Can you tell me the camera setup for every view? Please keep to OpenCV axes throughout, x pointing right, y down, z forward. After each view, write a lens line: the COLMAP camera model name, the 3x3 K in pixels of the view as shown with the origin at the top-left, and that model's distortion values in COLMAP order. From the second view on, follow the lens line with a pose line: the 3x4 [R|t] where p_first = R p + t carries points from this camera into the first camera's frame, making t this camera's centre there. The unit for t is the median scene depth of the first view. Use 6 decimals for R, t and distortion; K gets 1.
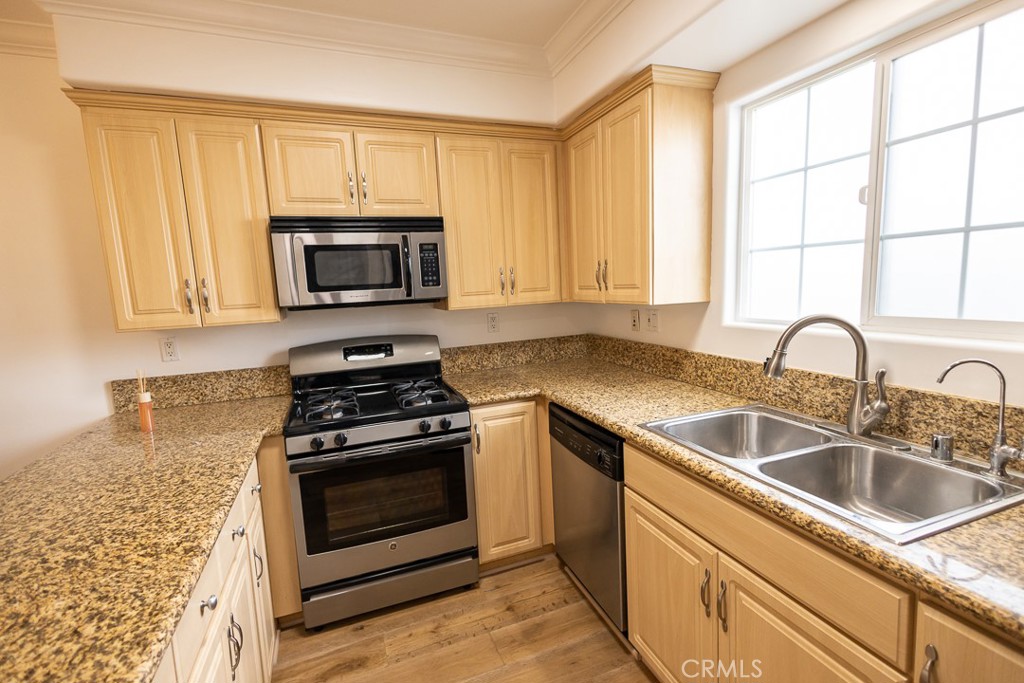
lens RADIAL K [[467.0, 0, 514.6], [0, 467.0, 341.3], [0, 0, 1]] dist [0.004220, -0.001350]
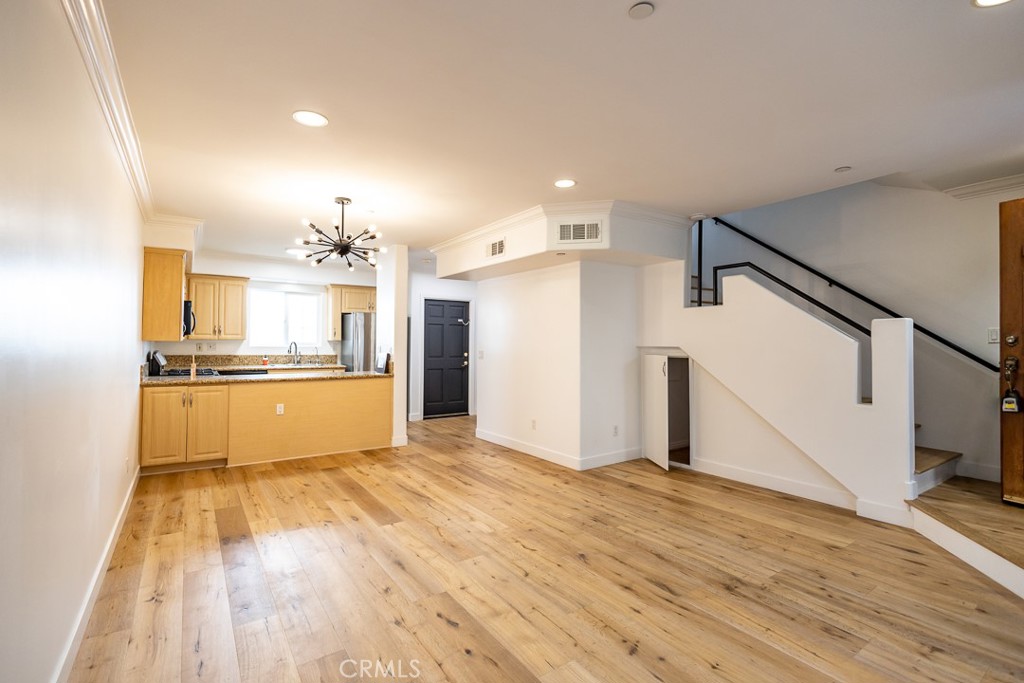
lens RADIAL K [[467.0, 0, 512.4], [0, 467.0, 337.9], [0, 0, 1]] dist [0.004220, -0.001350]
pose [[-0.235040, 0.041667, 0.971092, -3.832019], [0.124157, 0.992184, -0.012522, 0.216452], [-0.964023, 0.117625, -0.238376, -0.100959]]
